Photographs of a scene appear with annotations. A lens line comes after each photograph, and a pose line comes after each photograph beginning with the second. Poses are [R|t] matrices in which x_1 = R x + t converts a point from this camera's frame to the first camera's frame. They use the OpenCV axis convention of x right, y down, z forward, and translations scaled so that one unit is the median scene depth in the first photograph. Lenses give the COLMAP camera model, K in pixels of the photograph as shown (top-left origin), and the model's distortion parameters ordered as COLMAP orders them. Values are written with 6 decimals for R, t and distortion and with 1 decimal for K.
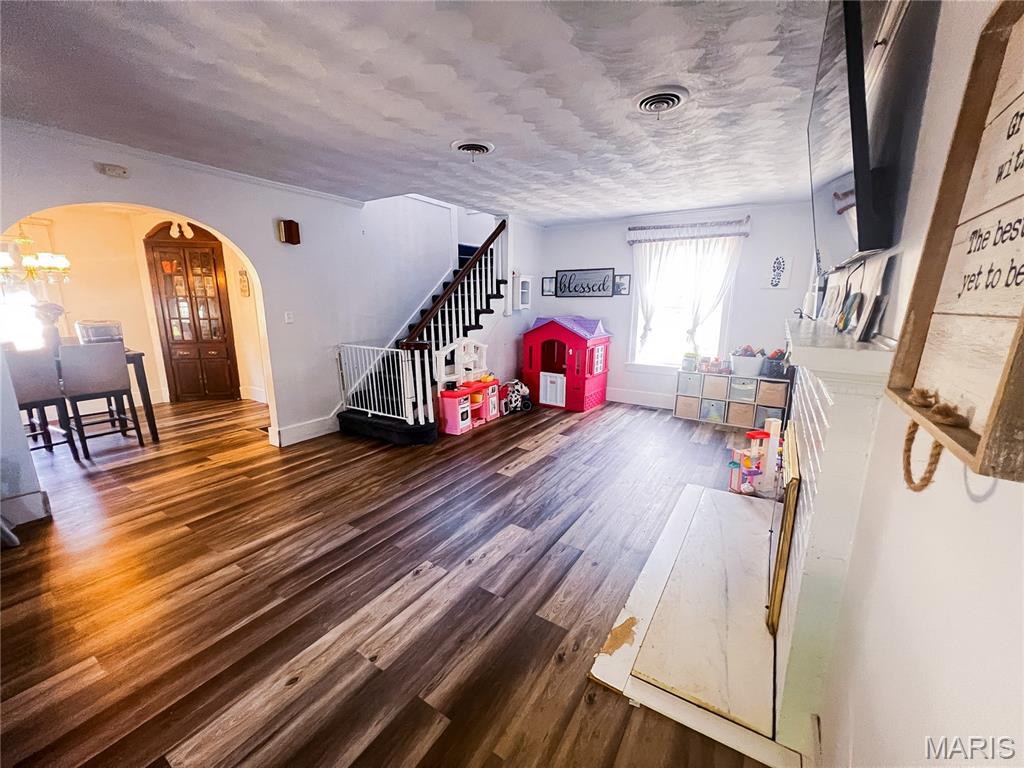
lens RADIAL K [[409.5, 0, 513.6], [0, 409.5, 383.9], [0, 0, 1]] dist [-0.000079, 0.000219]
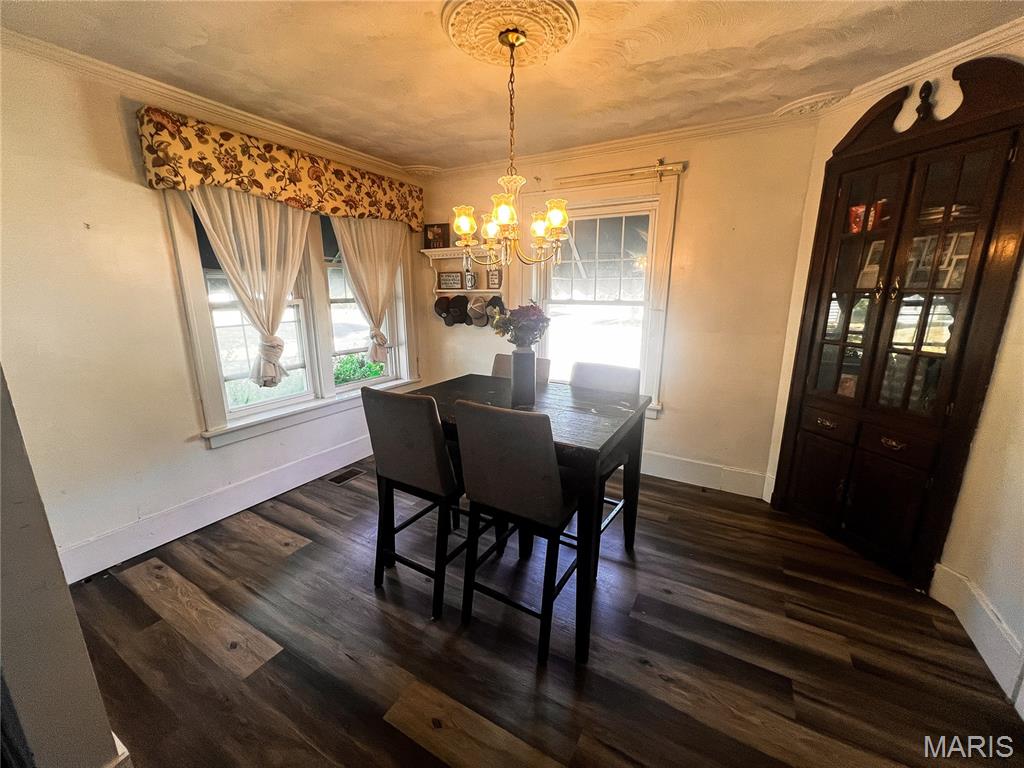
lens RADIAL K [[409.5, 0, 513.6], [0, 409.5, 383.9], [0, 0, 1]] dist [-0.000079, 0.000219]
pose [[0.047938, 0.211463, -0.976210, -0.163323], [-0.201374, 0.959312, 0.197914, -0.052733], [0.978341, 0.187095, 0.088571, 0.251135]]
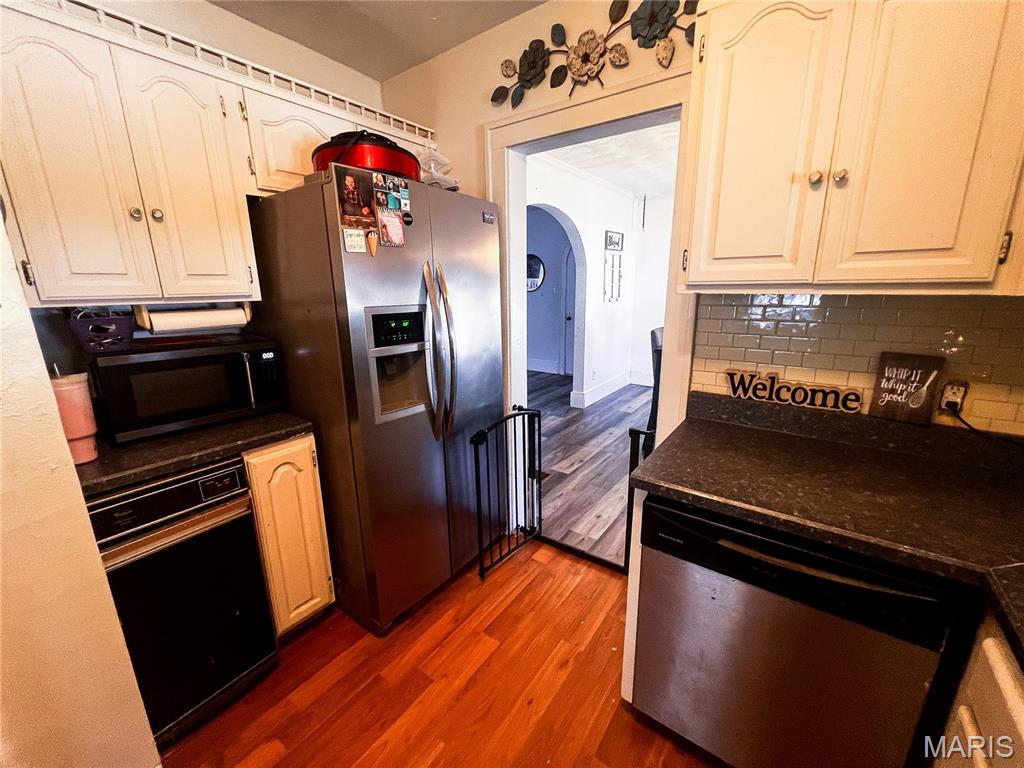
lens RADIAL K [[409.5, 0, 513.6], [0, 409.5, 383.9], [0, 0, 1]] dist [-0.000079, 0.000219]
pose [[-0.997551, -0.011302, 0.069027, -0.195573], [0.019126, 0.905169, 0.424622, -0.100730], [-0.067280, 0.424902, -0.902736, 0.496520]]
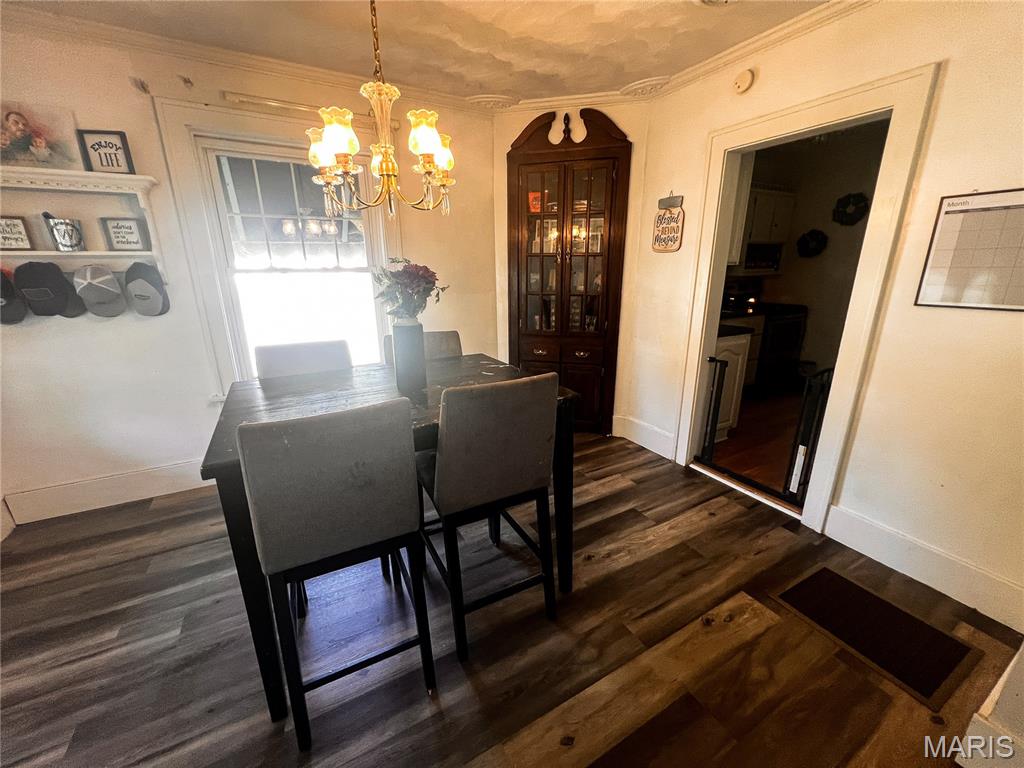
lens RADIAL K [[404.3, 0, 516.9], [0, 404.3, 386.7], [0, 0, 1]] dist [-0.001622, -0.000058]
pose [[0.881580, 0.121983, -0.456000, -0.222093], [-0.080645, 0.990752, 0.109122, -0.034356], [0.465094, -0.059426, 0.883265, 0.181636]]
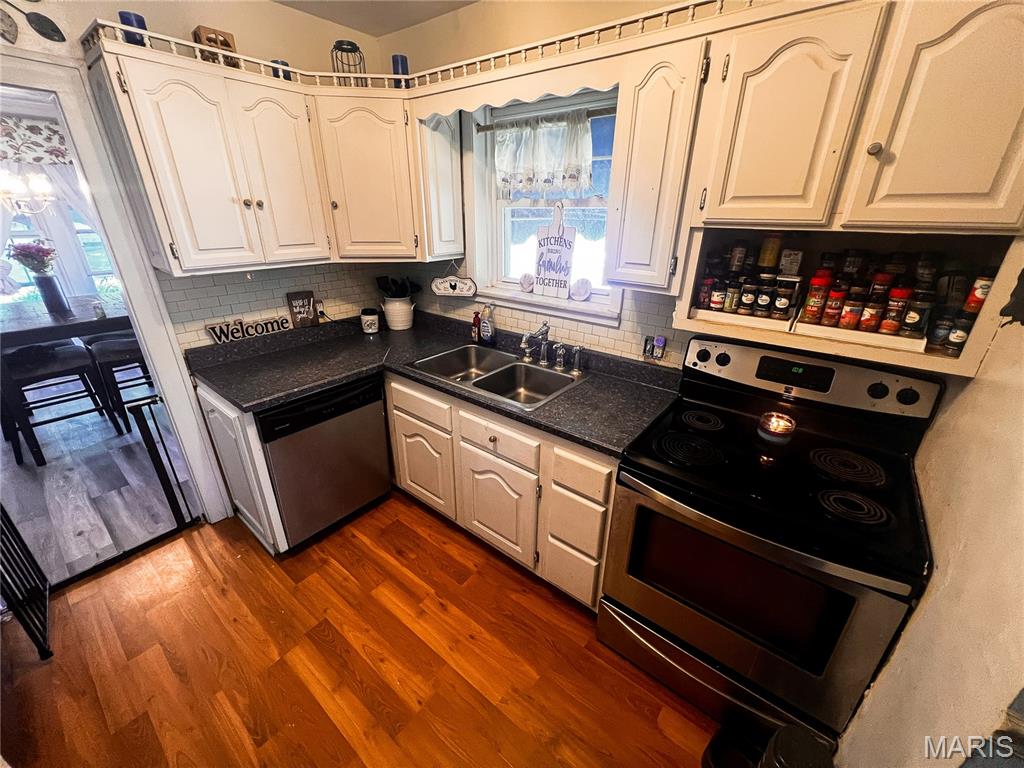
lens RADIAL K [[409.5, 0, 513.6], [0, 409.5, 383.9], [0, 0, 1]] dist [-0.000079, 0.000219]
pose [[-0.102290, 0.384255, -0.917543, -0.117284], [-0.209362, 0.893405, 0.397486, -0.118674], [0.972473, 0.232758, -0.010938, 0.505689]]
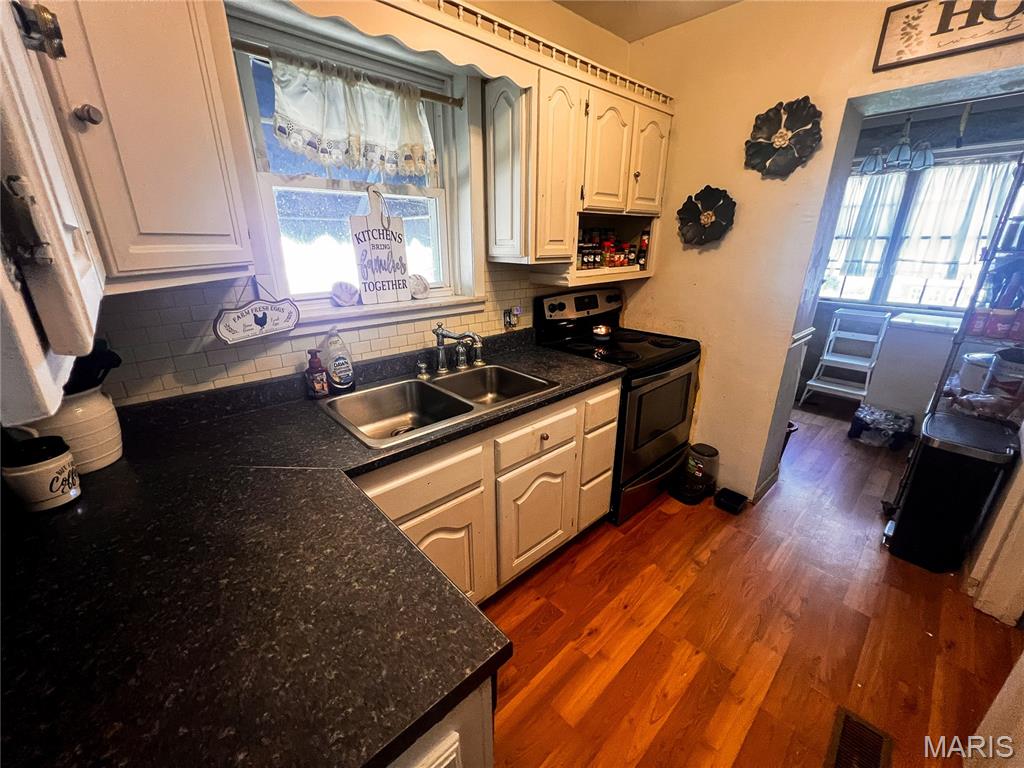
lens RADIAL K [[409.5, 0, 513.6], [0, 409.5, 383.9], [0, 0, 1]] dist [-0.000079, 0.000219]
pose [[0.966461, 0.079122, -0.244322, -0.204142], [-0.045542, 0.989081, 0.140159, -0.083867], [0.252744, -0.124331, 0.959511, 0.394134]]
